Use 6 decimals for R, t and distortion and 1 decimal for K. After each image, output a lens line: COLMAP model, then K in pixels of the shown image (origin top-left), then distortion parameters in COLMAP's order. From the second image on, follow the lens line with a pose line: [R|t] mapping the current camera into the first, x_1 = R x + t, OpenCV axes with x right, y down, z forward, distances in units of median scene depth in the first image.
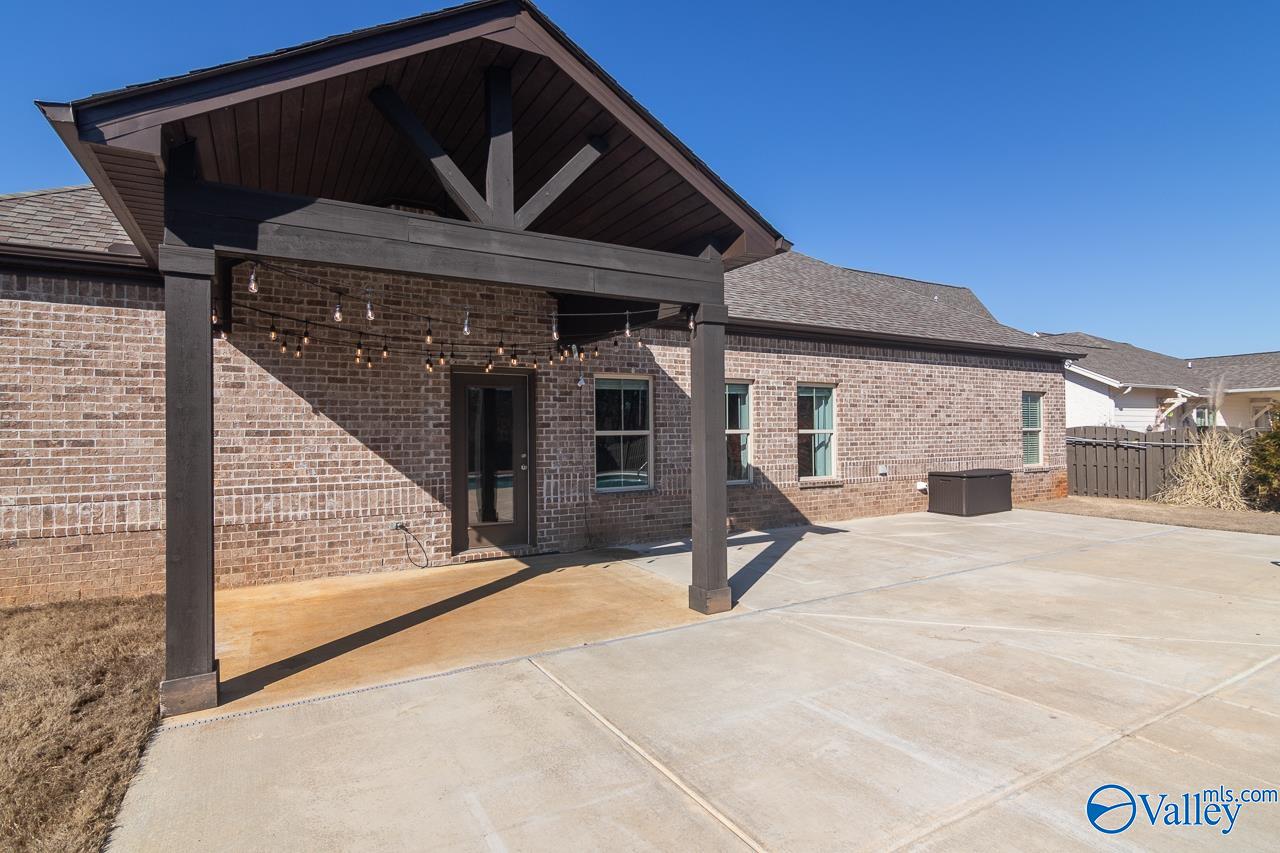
lens RADIAL K [[646.5, 0, 640.5], [0, 646.5, 426.7], [0, 0, 1]] dist [0.000696, -0.000055]
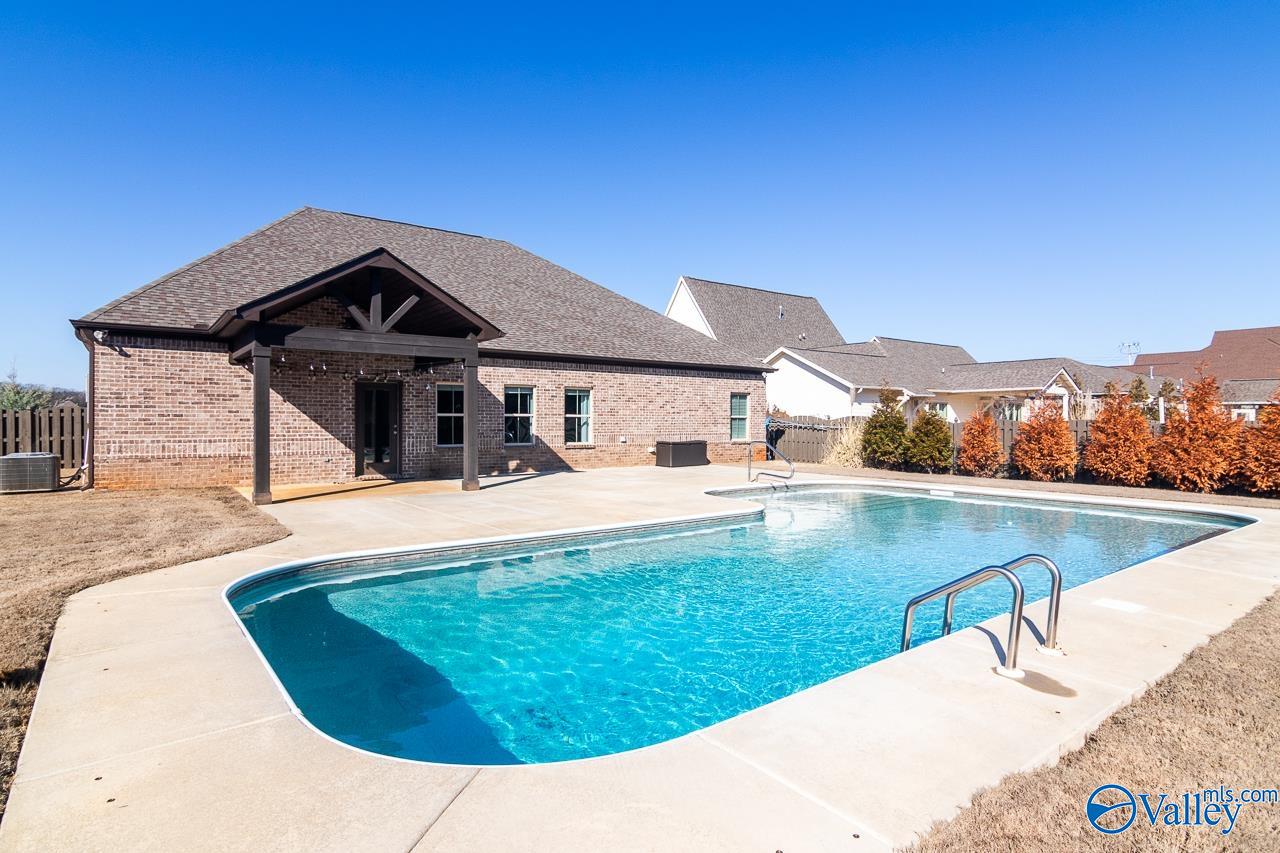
lens RADIAL K [[699.8, 0, 640.2], [0, 699.8, 424.9], [0, 0, 1]] dist [-0.002826, -0.002336]
pose [[0.994838, 0.010152, 0.100964, 0.263559], [-0.011636, 0.999833, 0.014122, 0.003827], [-0.100804, -0.015224, 0.994790, -0.894251]]
